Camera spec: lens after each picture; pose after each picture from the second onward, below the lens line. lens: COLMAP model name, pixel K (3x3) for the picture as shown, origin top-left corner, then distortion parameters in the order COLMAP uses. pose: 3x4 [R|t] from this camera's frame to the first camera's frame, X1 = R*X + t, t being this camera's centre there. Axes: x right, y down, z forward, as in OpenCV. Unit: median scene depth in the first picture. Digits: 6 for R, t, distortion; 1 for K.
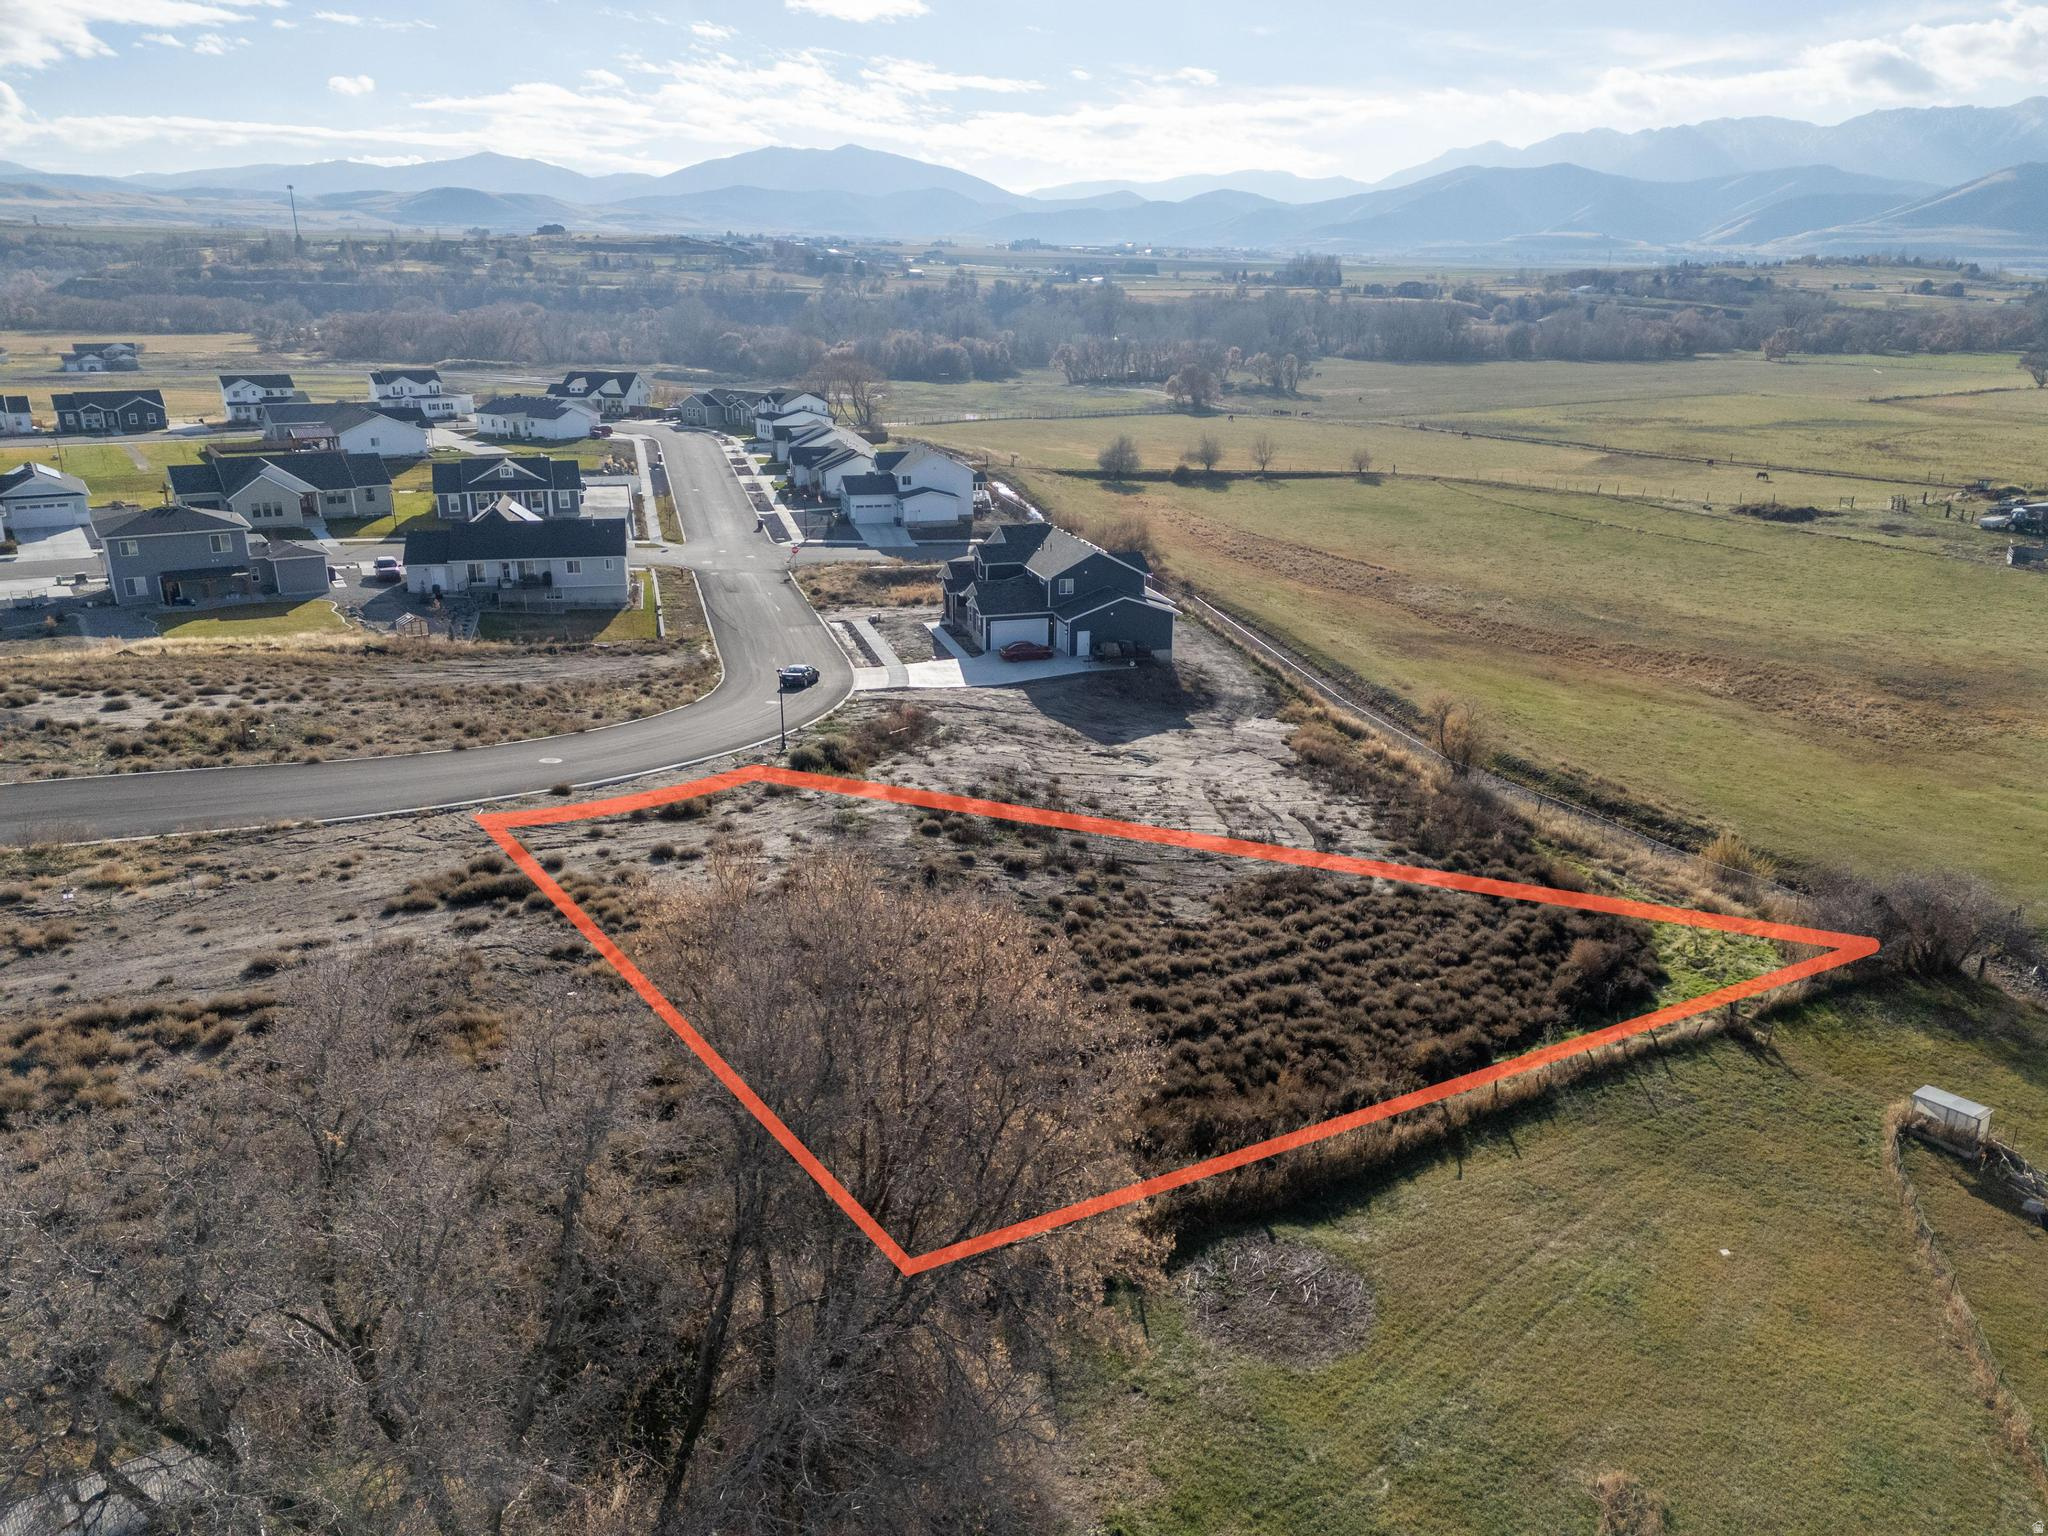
lens RADIAL K [[1489.5, 0, 1032.6], [0, 1489.5, 769.9], [0, 0, 1]] dist [0.085154, -0.075832]
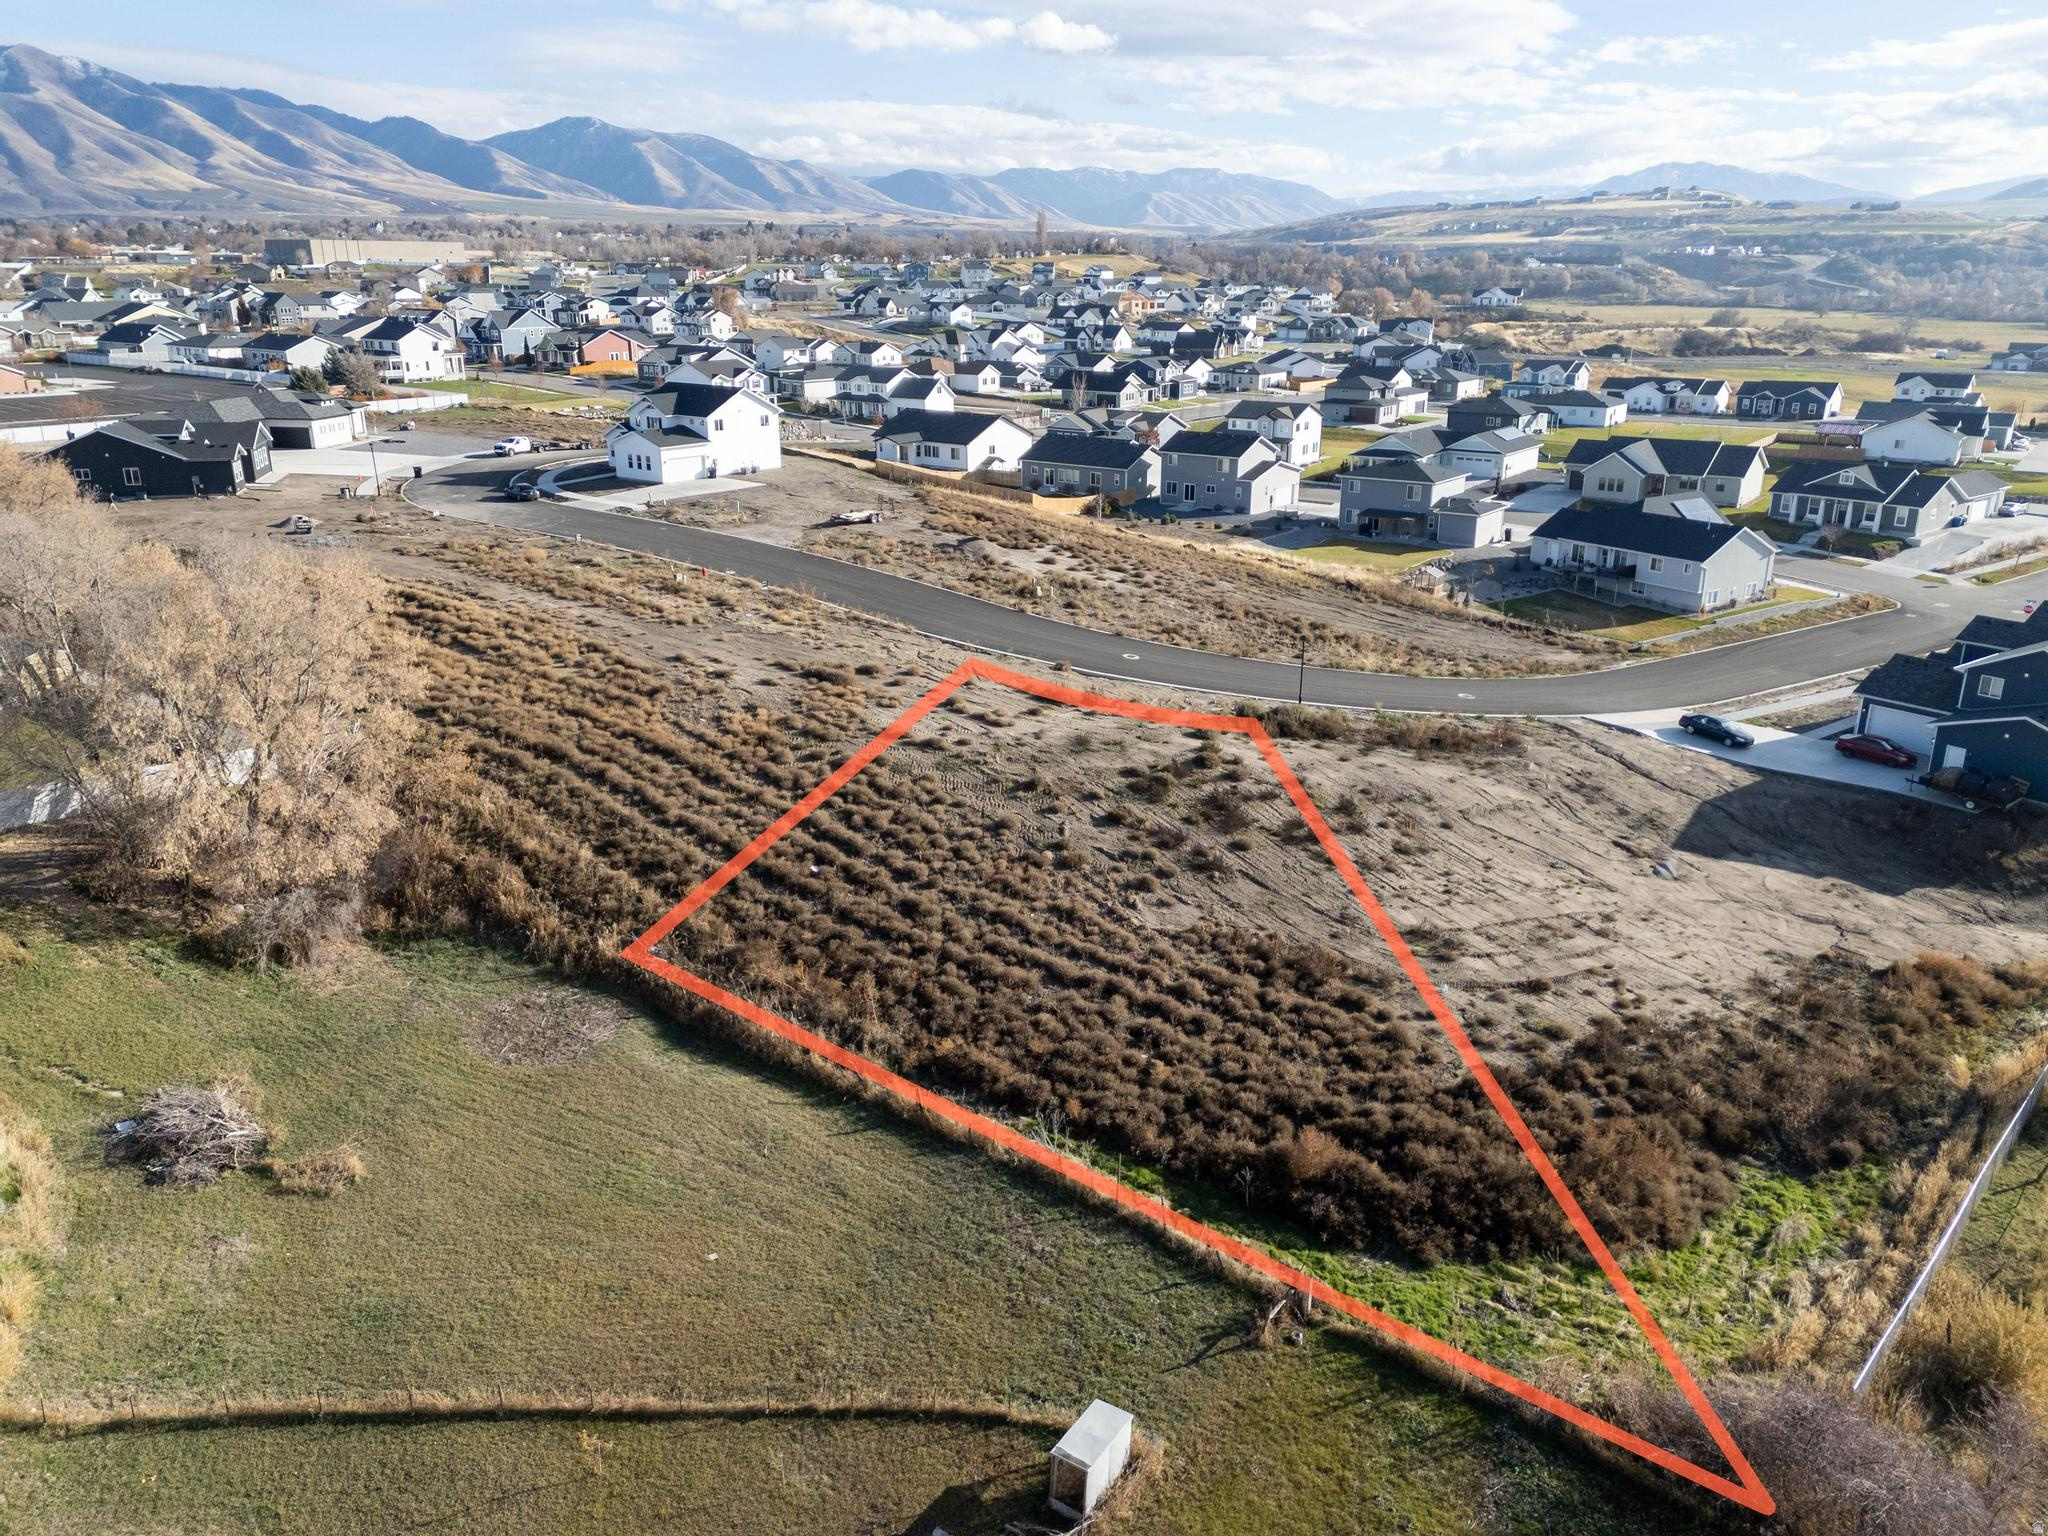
lens RADIAL K [[1489.5, 0, 1036.7], [0, 1489.5, 767.5], [0, 0, 1]] dist [0.085154, -0.075832]
pose [[0.338247, 0.295204, -0.893557, 0.265284], [-0.297315, 0.934413, 0.196156, -0.046855], [0.892856, 0.199319, 0.403831, 0.149162]]
